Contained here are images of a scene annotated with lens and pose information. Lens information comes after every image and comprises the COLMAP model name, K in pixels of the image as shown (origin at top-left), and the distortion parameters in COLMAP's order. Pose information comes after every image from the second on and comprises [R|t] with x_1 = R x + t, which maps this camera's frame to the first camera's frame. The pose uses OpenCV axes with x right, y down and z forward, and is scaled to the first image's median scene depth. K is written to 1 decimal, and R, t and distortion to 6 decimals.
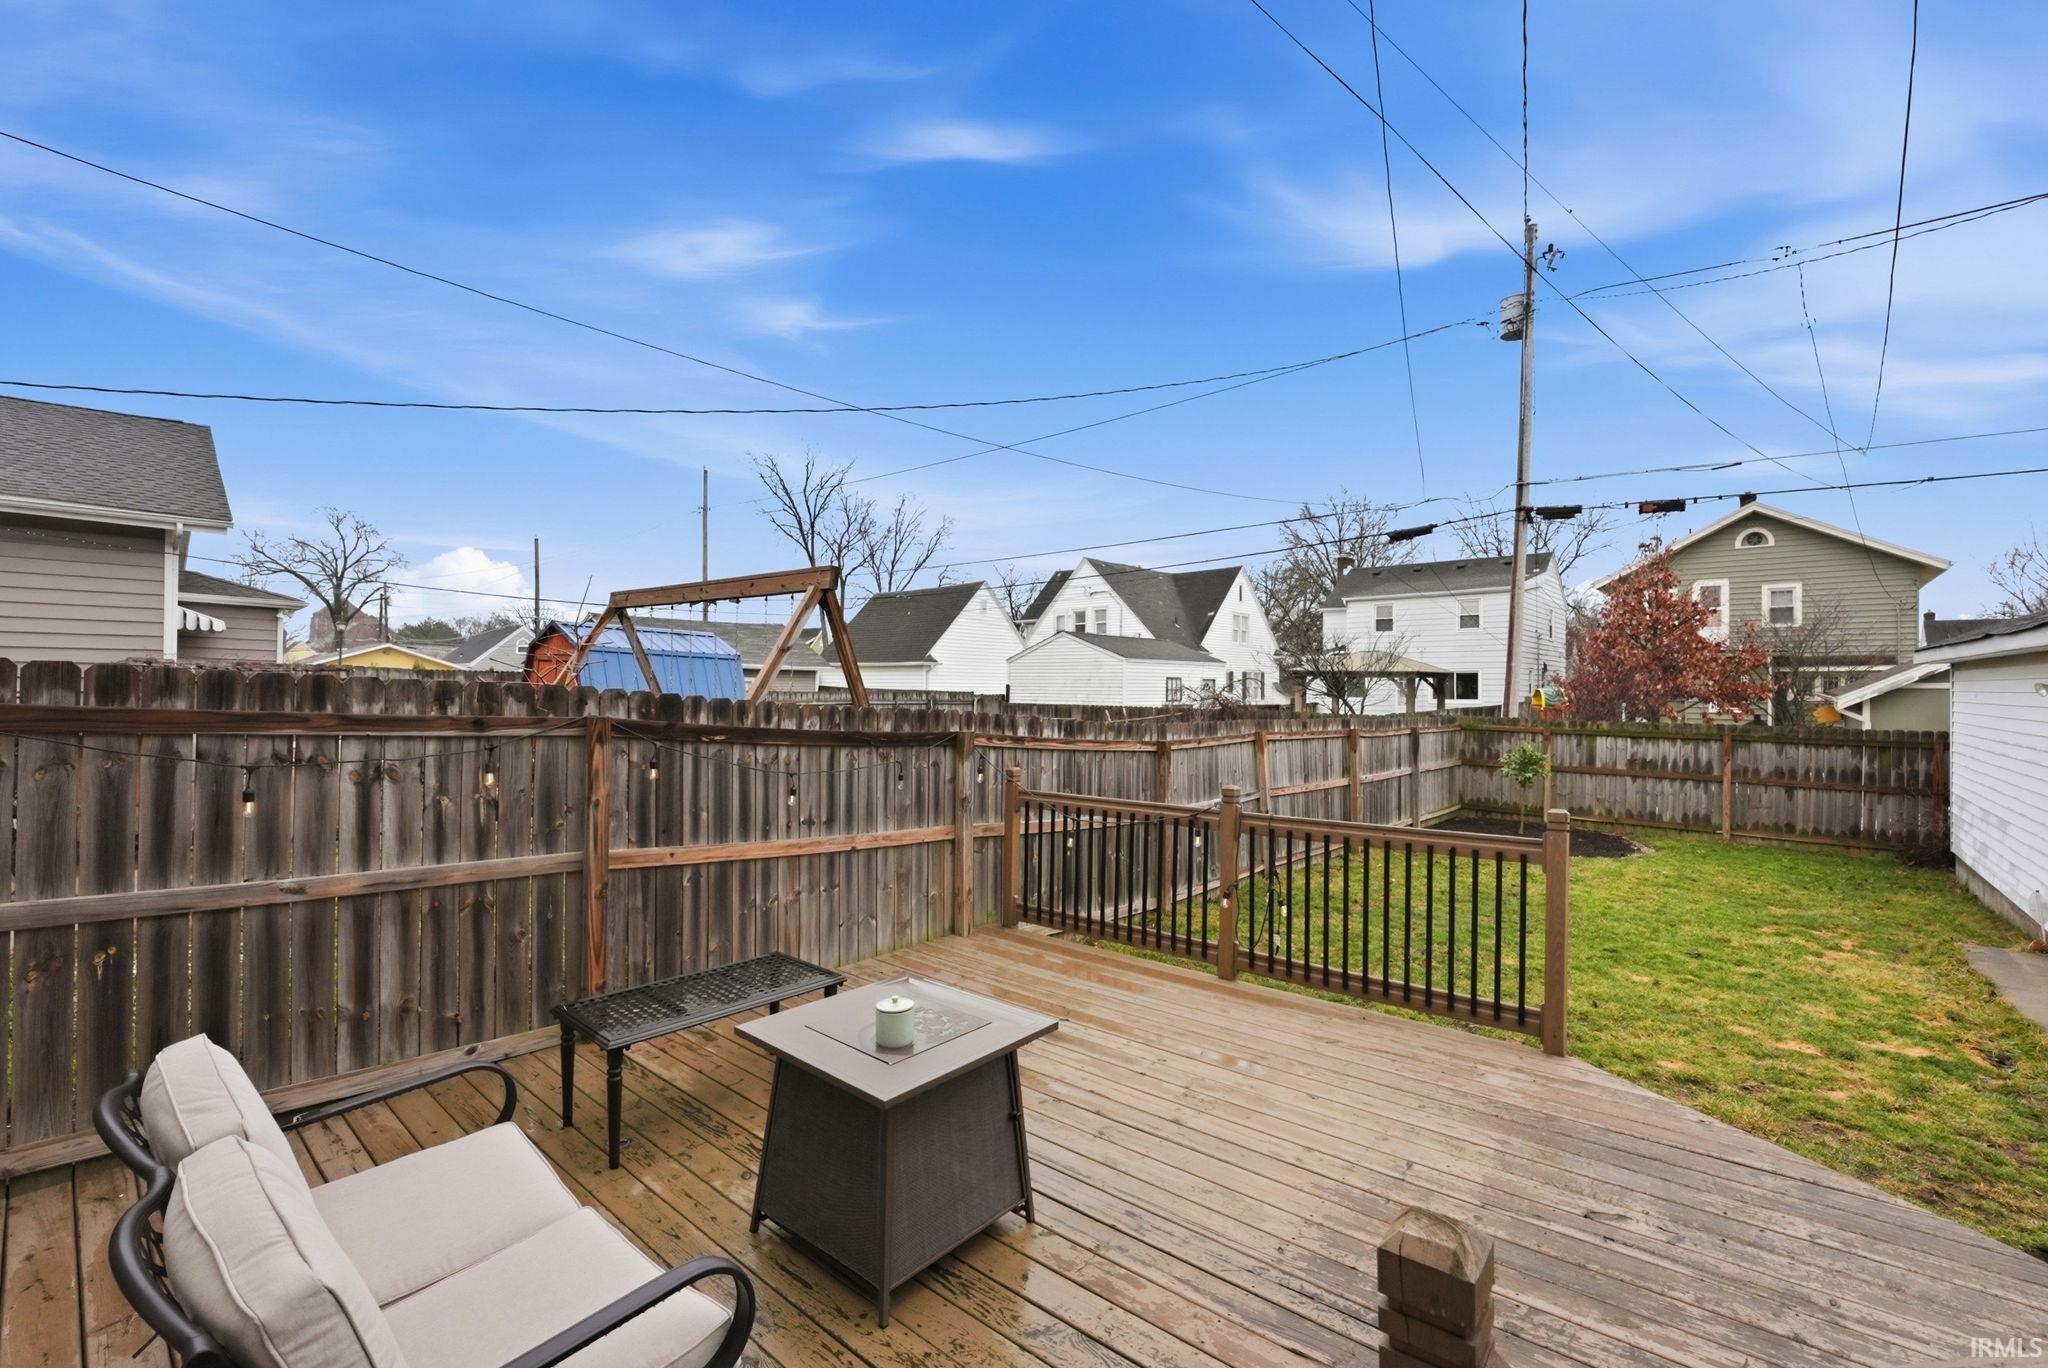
lens RADIAL K [[858.8, 0, 1023.1], [0, 858.8, 672.0], [0, 0, 1]] dist [-0.038965, 0.007507]
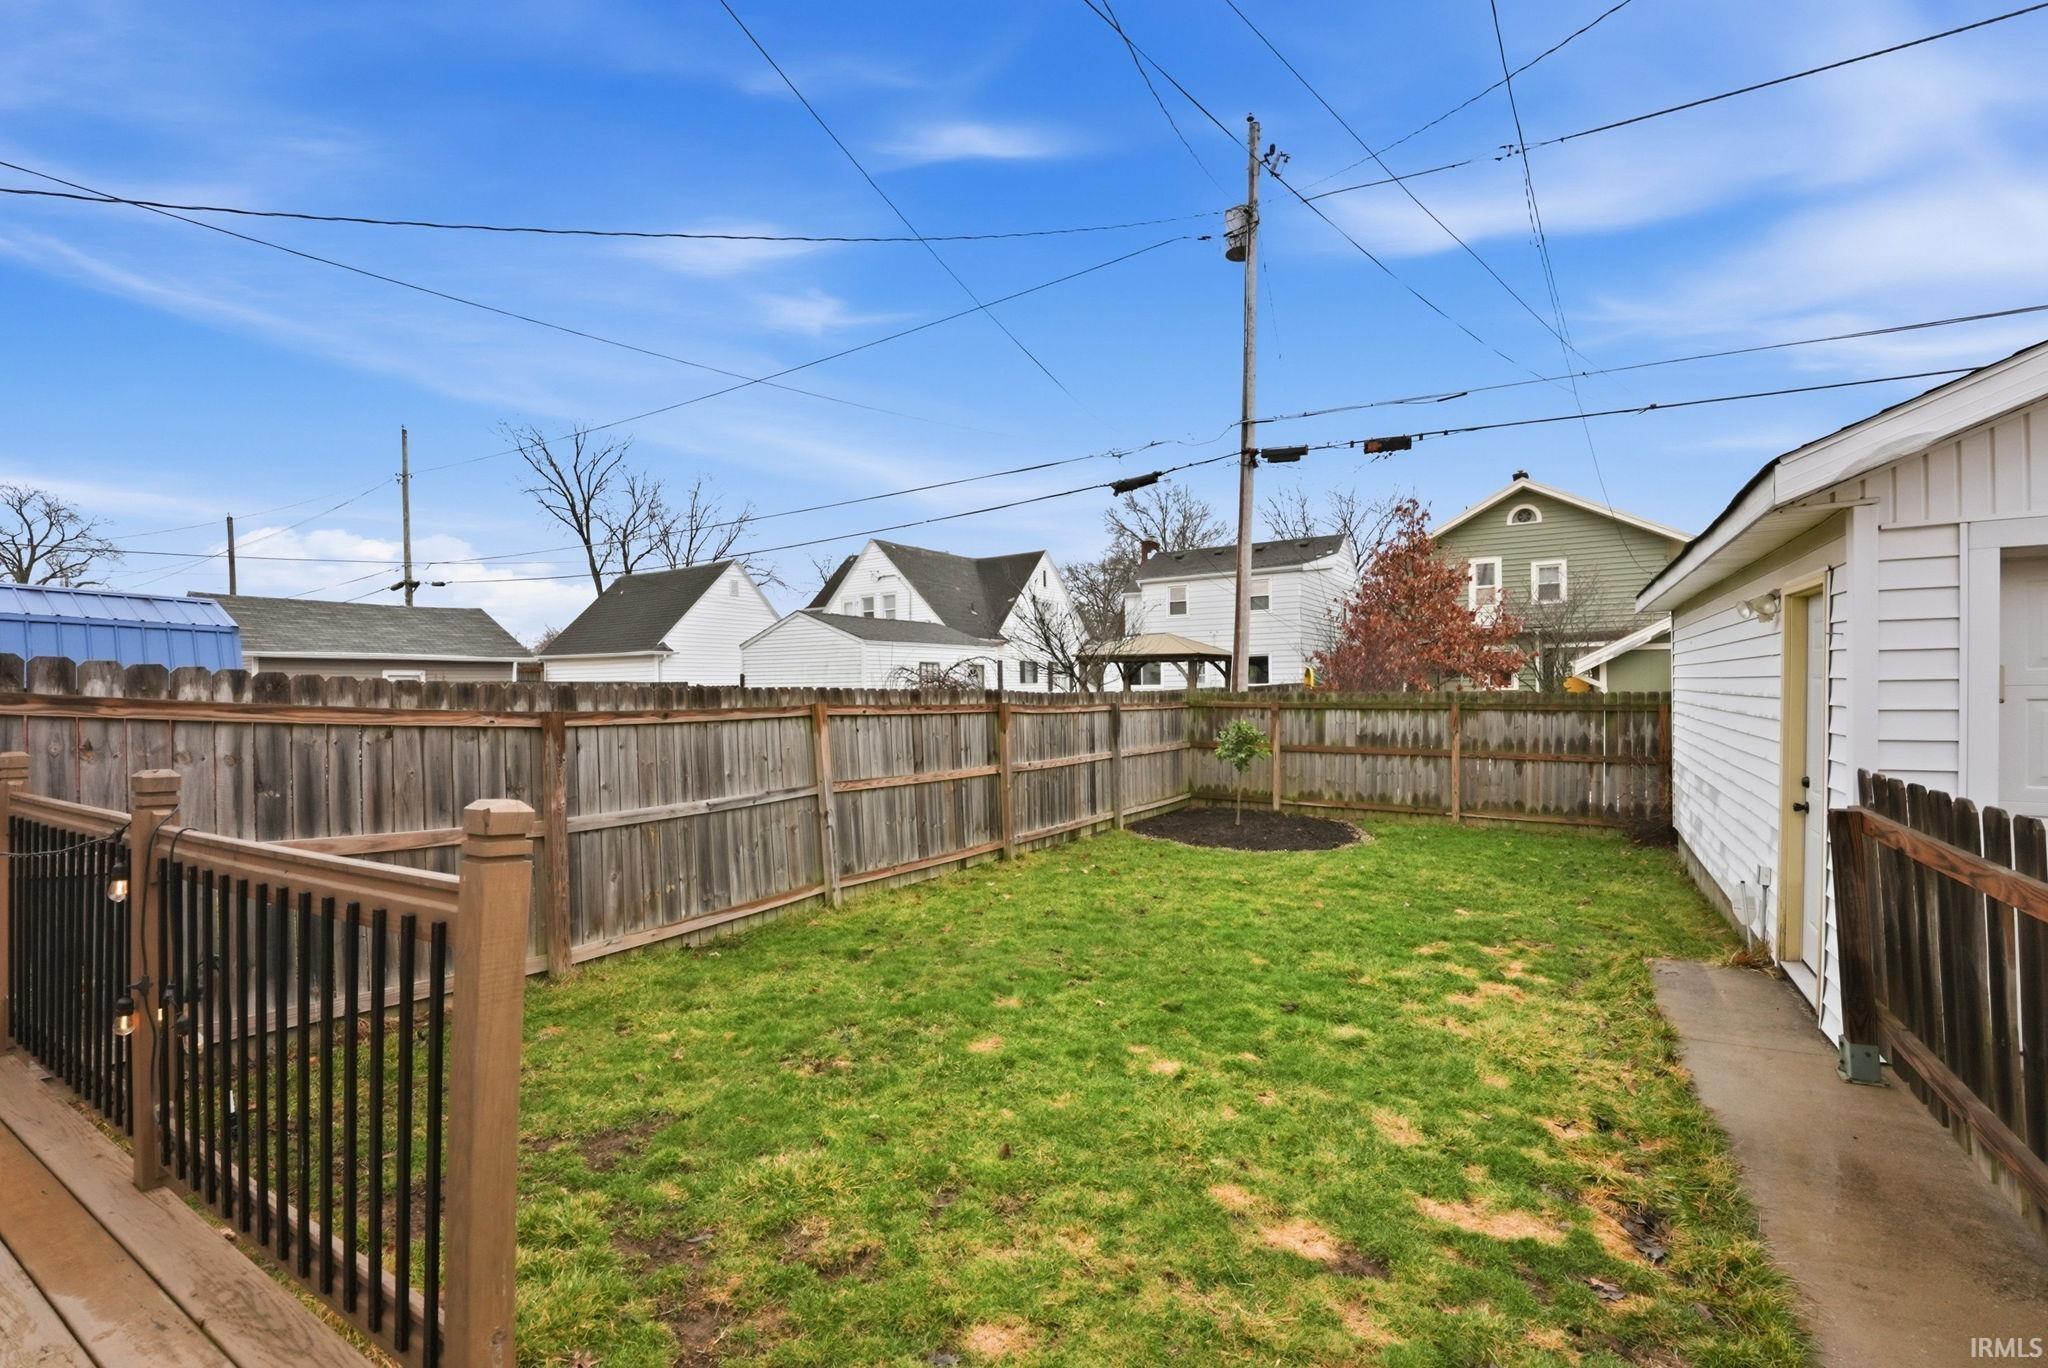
lens RADIAL K [[858.2, 0, 1033.4], [0, 858.2, 684.5], [0, 0, 1]] dist [-0.023683, 0.000702]
pose [[0.986326, -0.018839, 0.163726, 0.248700], [0.016778, 0.999762, 0.013966, 0.034165], [-0.163950, -0.011028, 0.986407, 0.183802]]
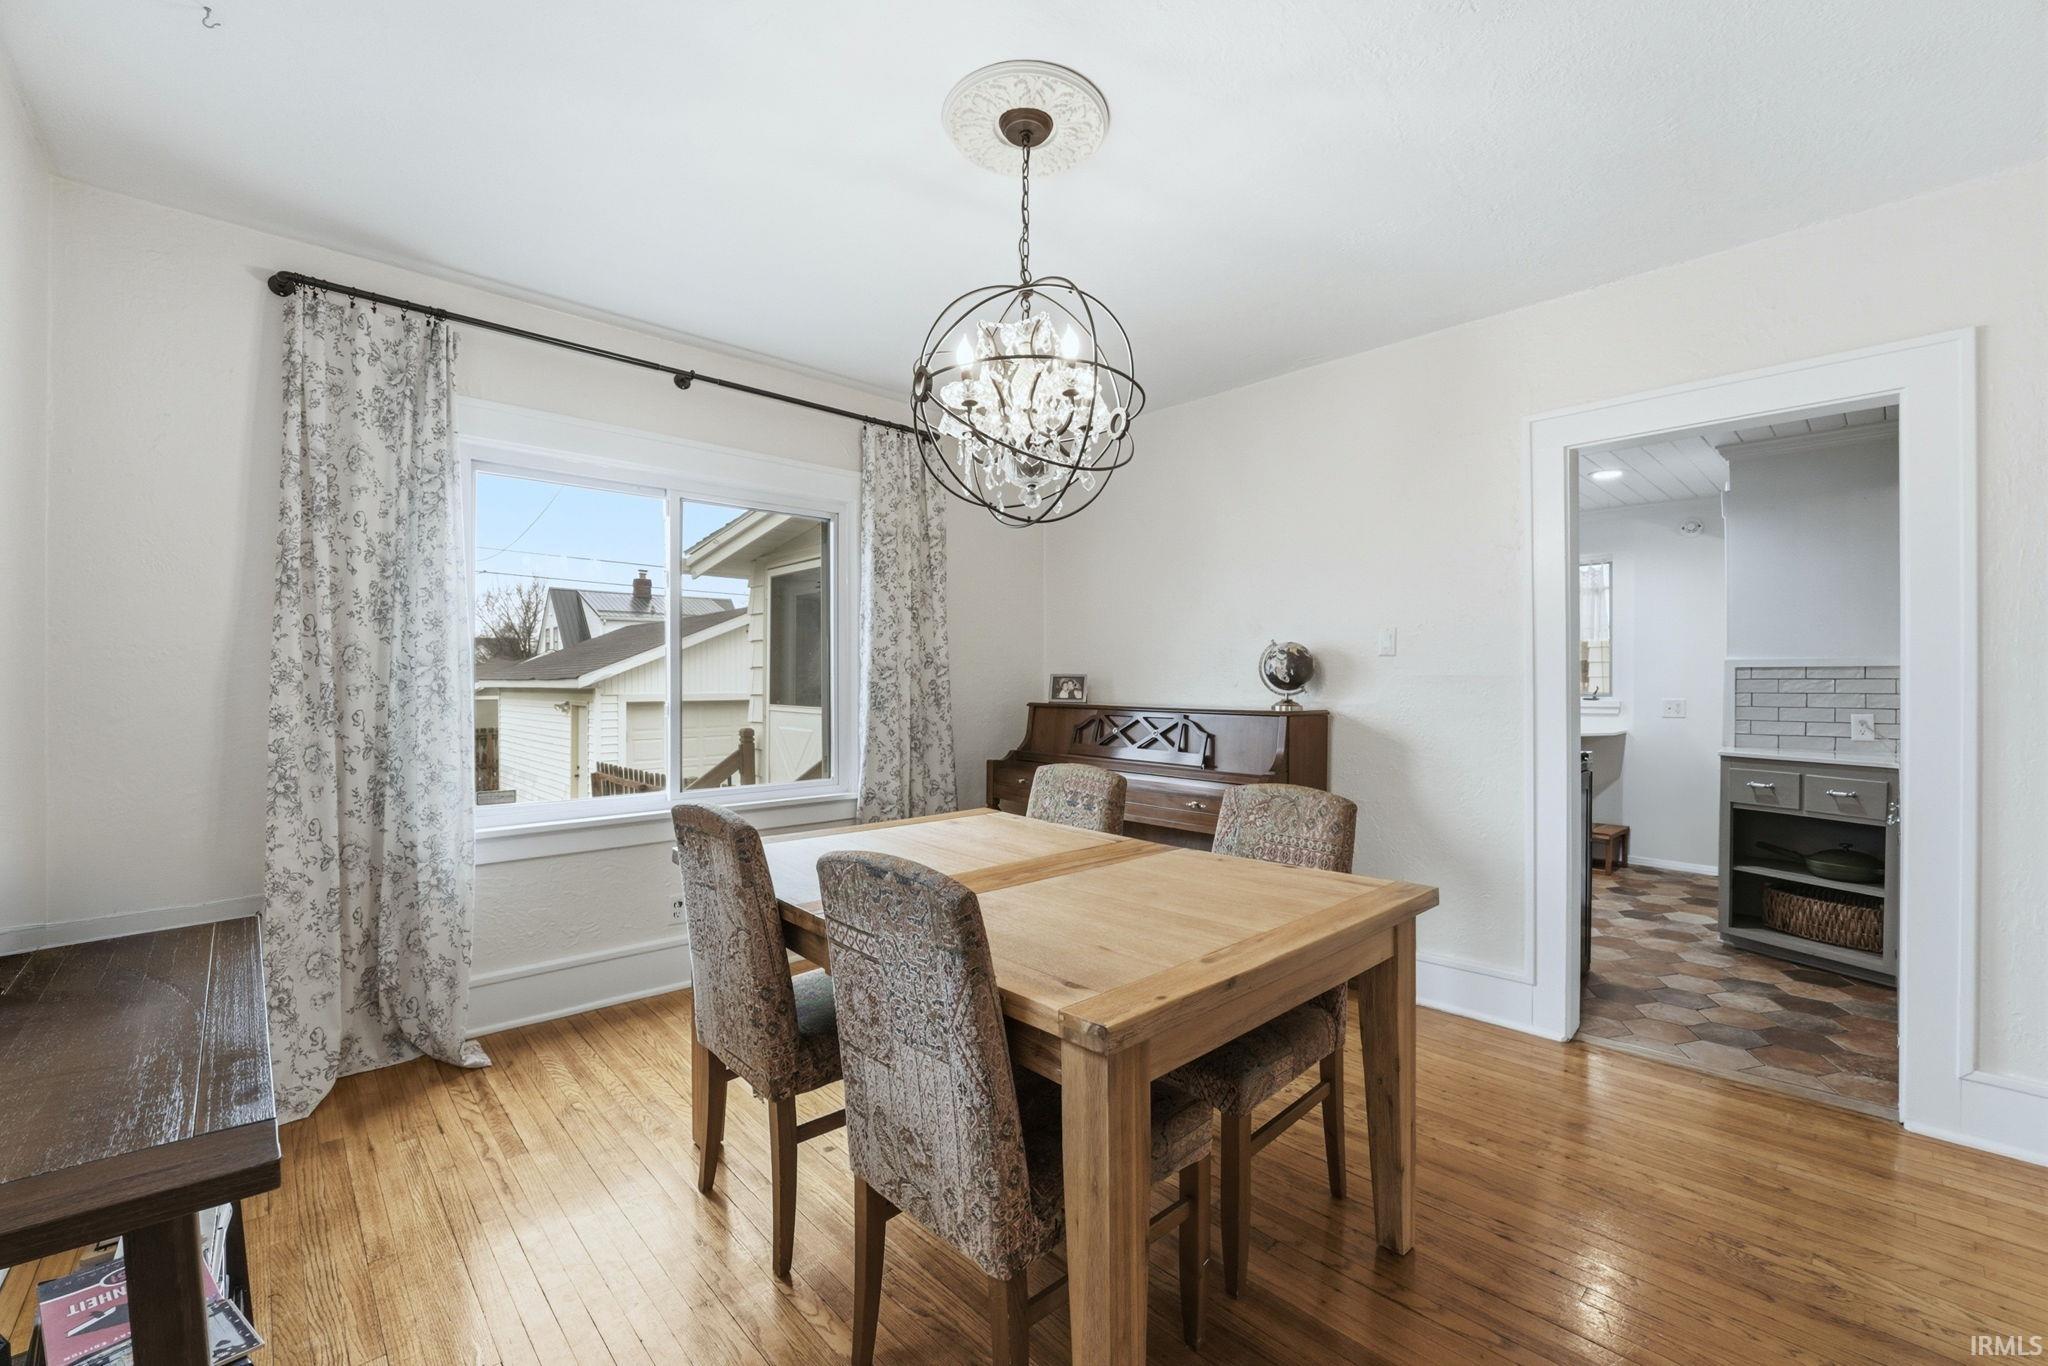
lens RADIAL K [[858.2, 0, 1033.4], [0, 858.2, 683.5], [0, 0, 1]] dist [-0.023683, 0.000702]
pose [[0.110514, -0.010625, 0.993818, -0.371505], [-0.007751, 0.999903, 0.011552, -0.036522], [-0.993844, -0.008980, 0.110420, -0.204933]]
